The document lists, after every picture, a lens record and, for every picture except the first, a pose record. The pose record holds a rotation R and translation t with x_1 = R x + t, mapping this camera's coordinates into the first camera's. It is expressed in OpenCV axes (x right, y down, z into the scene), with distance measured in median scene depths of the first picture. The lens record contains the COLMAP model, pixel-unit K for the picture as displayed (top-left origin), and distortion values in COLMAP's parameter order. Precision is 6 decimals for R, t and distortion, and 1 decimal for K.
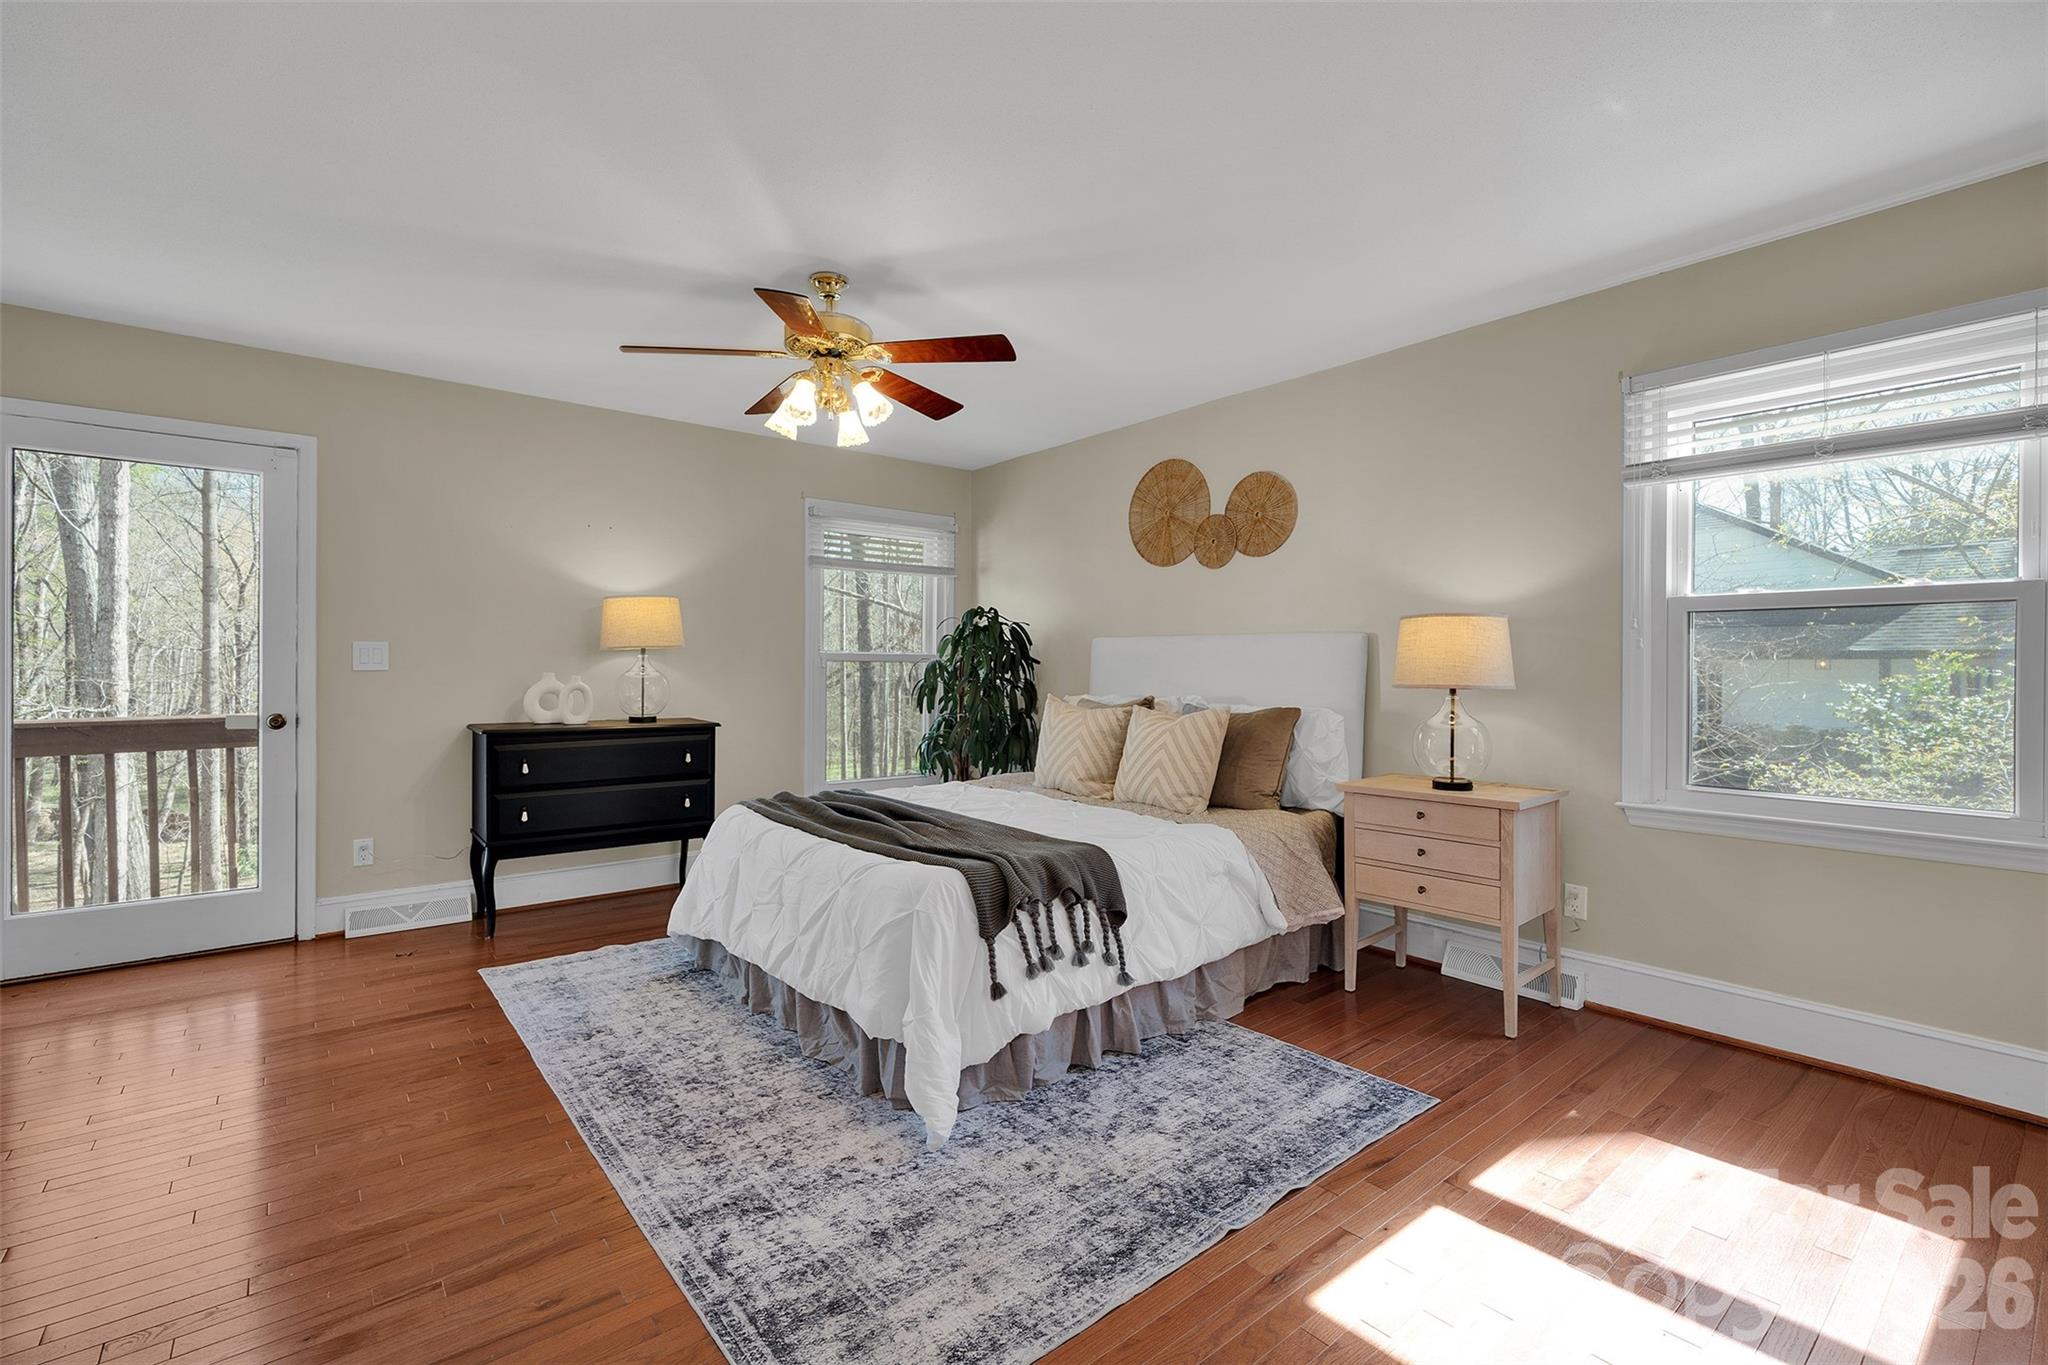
lens RADIAL K [[898.5, 0, 1011.6], [0, 898.5, 685.9], [0, 0, 1]] dist [-0.001921, -0.000373]
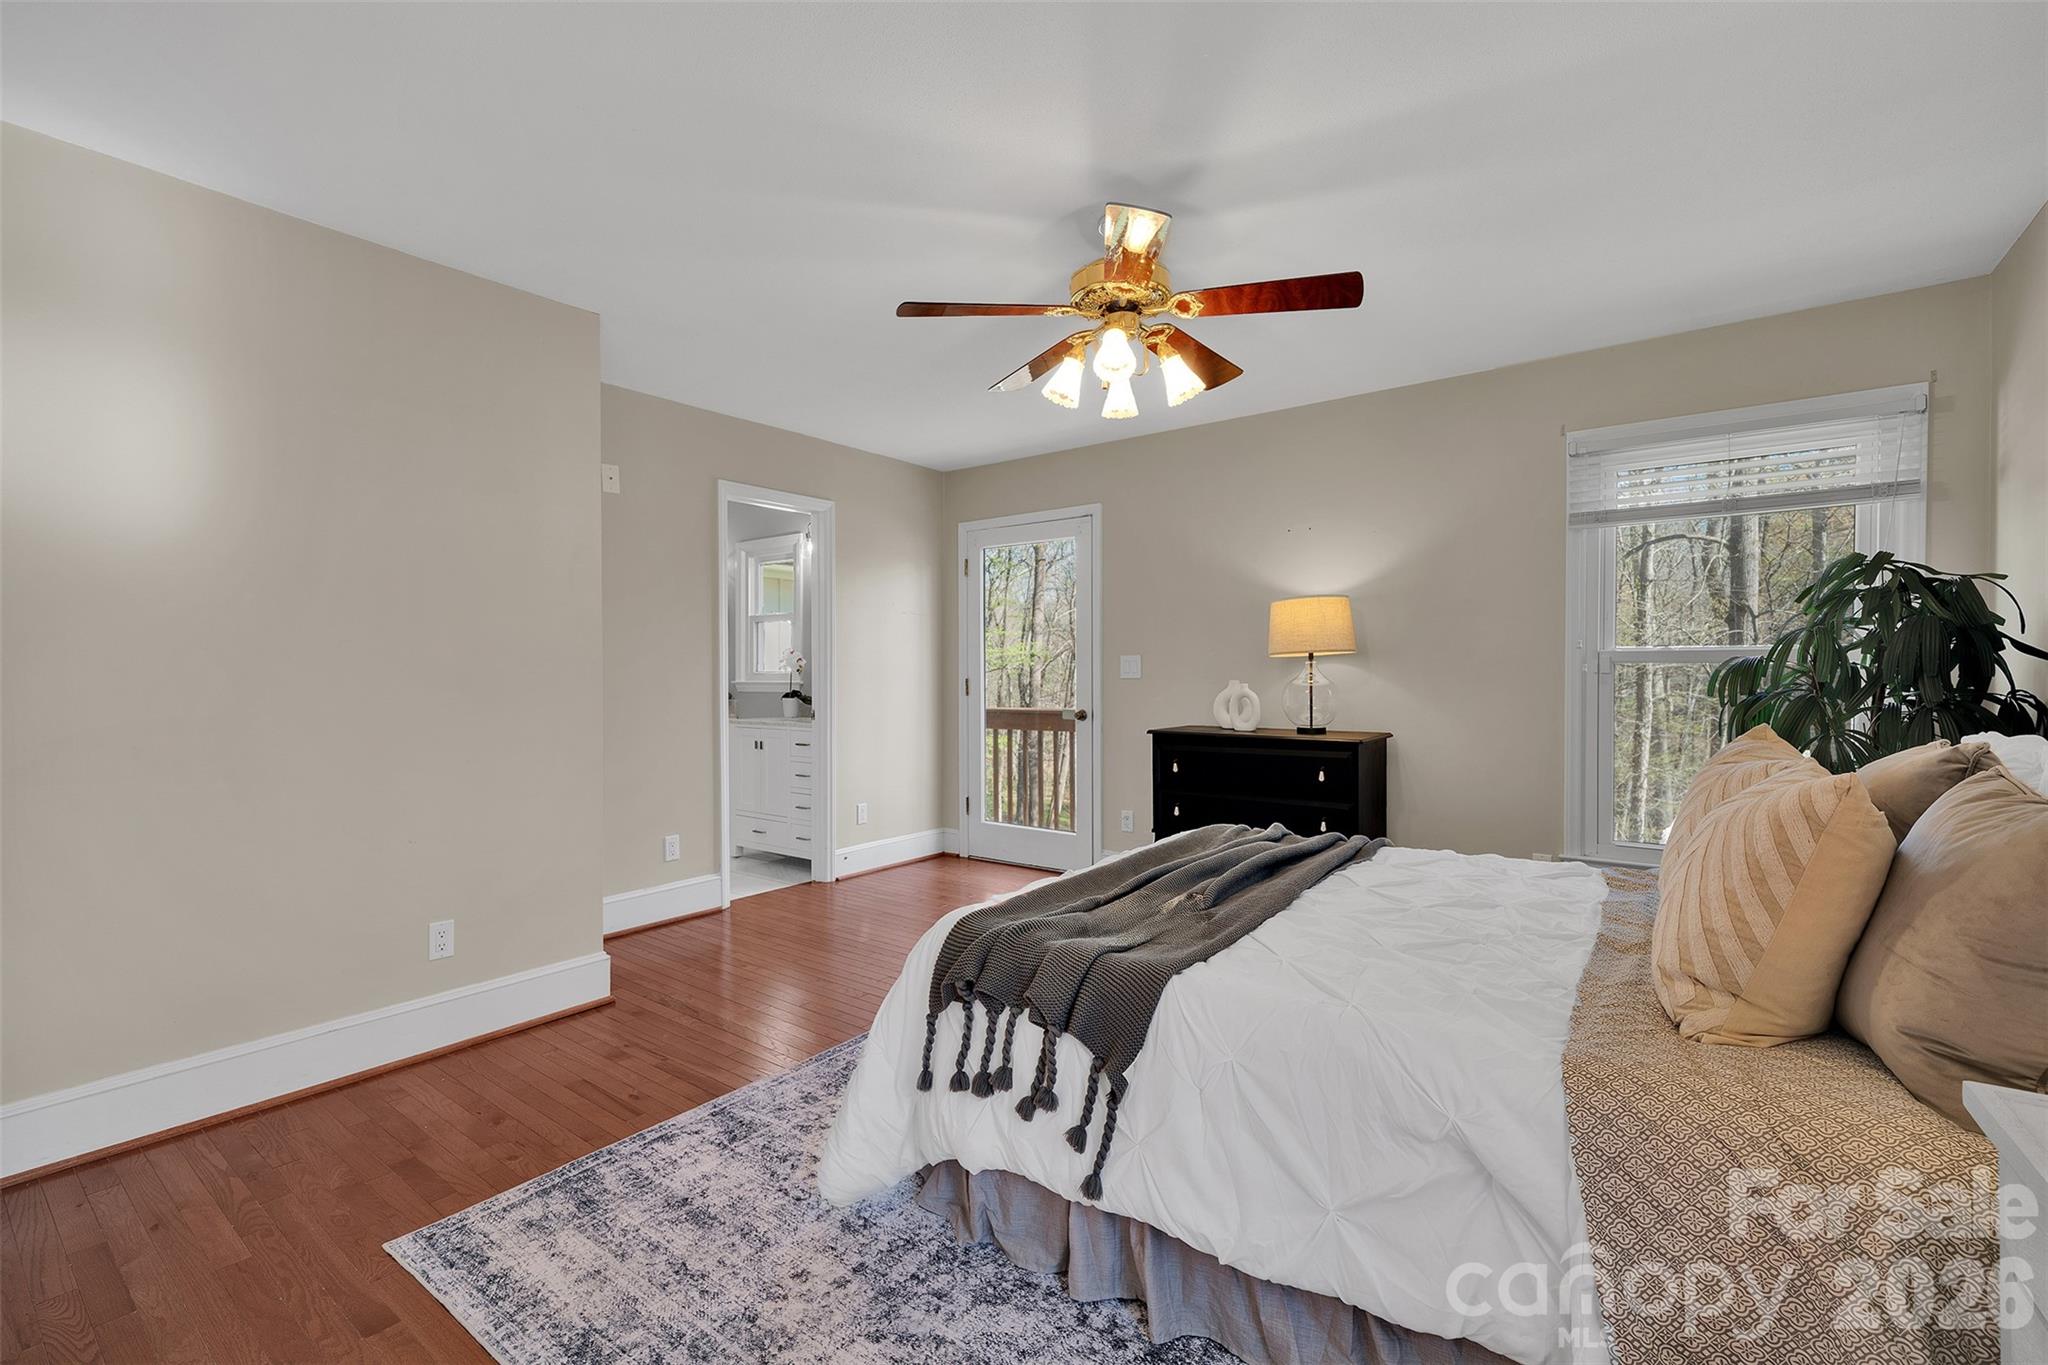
lens RADIAL K [[898.5, 0, 1011.6], [0, 898.5, 685.9], [0, 0, 1]] dist [-0.001921, -0.000373]
pose [[0.232837, 0.007028, -0.972490, 0.734095], [-0.015857, 0.999868, 0.003429, -0.012570], [0.972386, 0.014622, 0.232918, 0.837682]]
